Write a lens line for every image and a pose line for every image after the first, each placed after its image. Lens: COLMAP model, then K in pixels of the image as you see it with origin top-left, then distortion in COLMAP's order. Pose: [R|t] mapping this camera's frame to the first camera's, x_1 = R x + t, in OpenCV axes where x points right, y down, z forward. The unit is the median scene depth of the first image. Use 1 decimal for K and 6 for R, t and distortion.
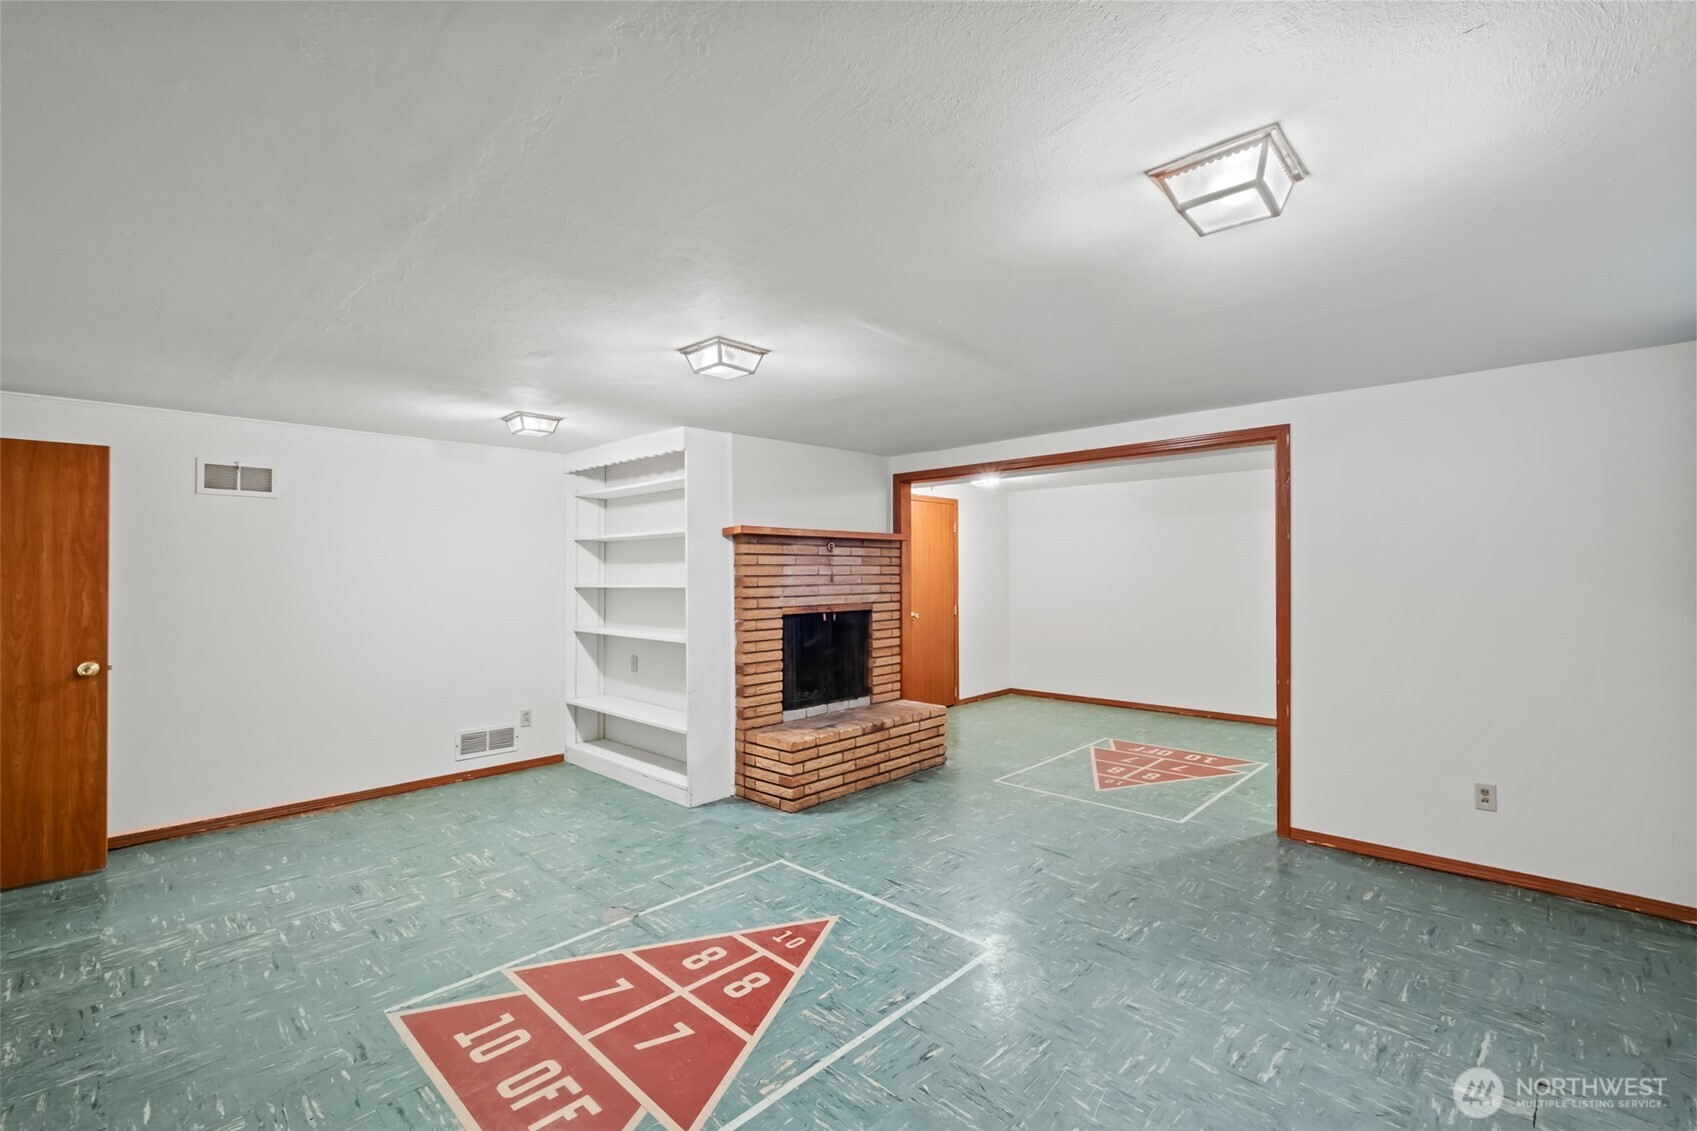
lens RADIAL K [[736.5, 0, 847.0], [0, 736.5, 558.7], [0, 0, 1]] dist [-0.003960, 0.000177]
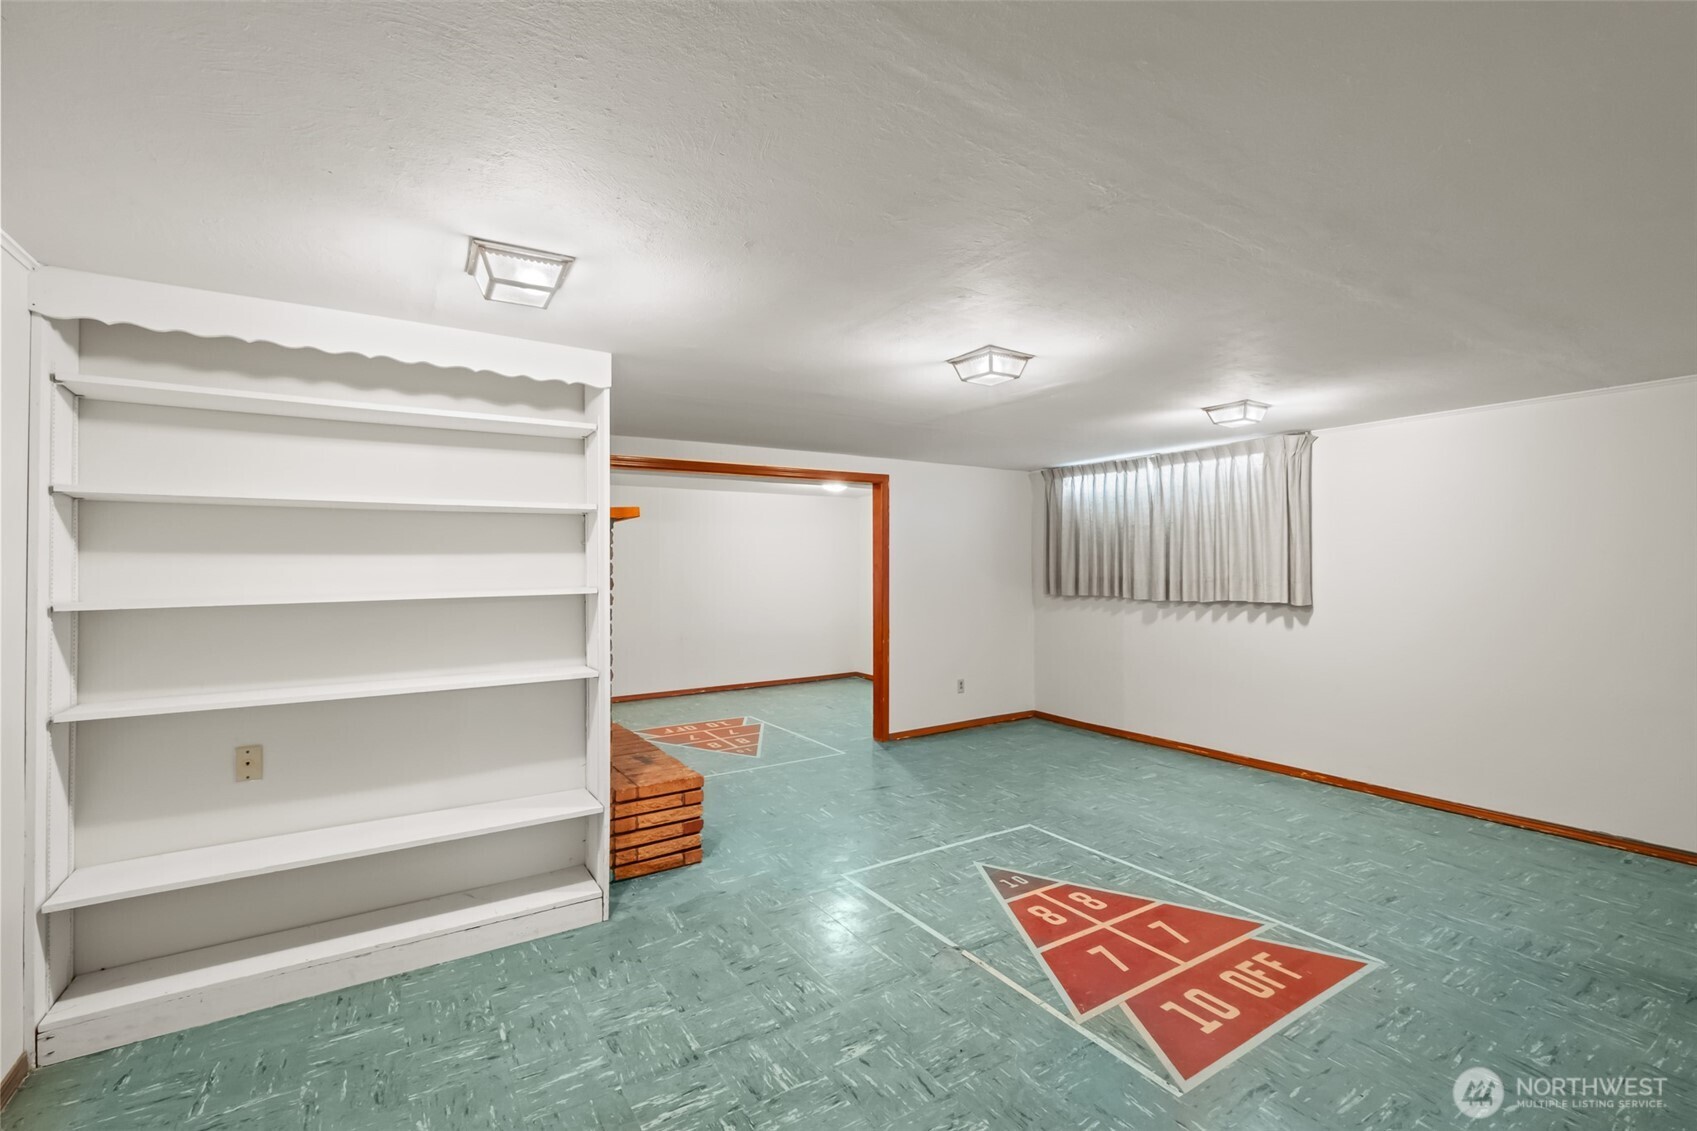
lens RADIAL K [[736.5, 0, 845.9], [0, 736.5, 569.6], [0, 0, 1]] dist [-0.003960, 0.000177]
pose [[0.237183, 0.001476, 0.971464, -1.297098], [-0.011253, 0.999936, 0.001228, 0.022321], [-0.971400, -0.011223, 0.237185, 1.000243]]
